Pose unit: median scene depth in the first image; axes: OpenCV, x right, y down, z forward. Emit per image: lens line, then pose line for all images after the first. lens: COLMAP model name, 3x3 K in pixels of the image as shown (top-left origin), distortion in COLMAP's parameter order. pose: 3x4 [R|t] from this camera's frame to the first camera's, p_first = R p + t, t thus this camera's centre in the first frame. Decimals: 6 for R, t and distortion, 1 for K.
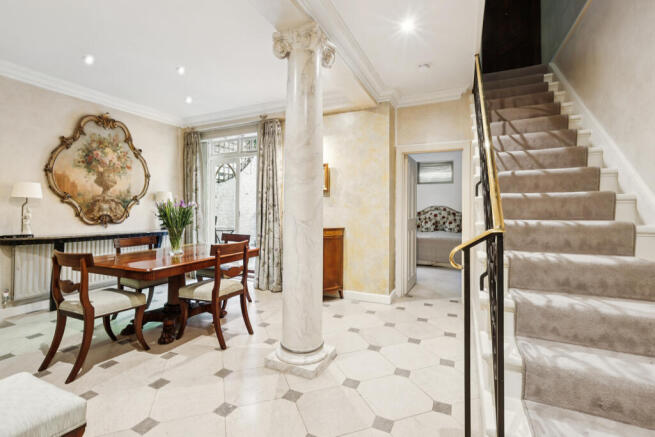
lens RADIAL K [[300.3, 0, 325.8], [0, 300.3, 207.0], [0, 0, 1]] dist [-0.012312, 0.007988]
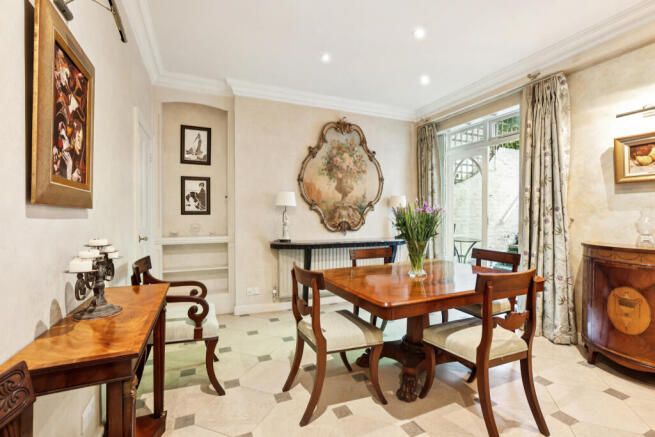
lens RADIAL K [[300.3, 0, 325.4], [0, 300.3, 216.3], [0, 0, 1]] dist [-0.012312, 0.007988]
pose [[0.753026, -0.003992, -0.657978, -0.159638], [0.011482, 0.999909, 0.007074, 0.000869], [0.657890, -0.012882, 0.753004, 0.256661]]
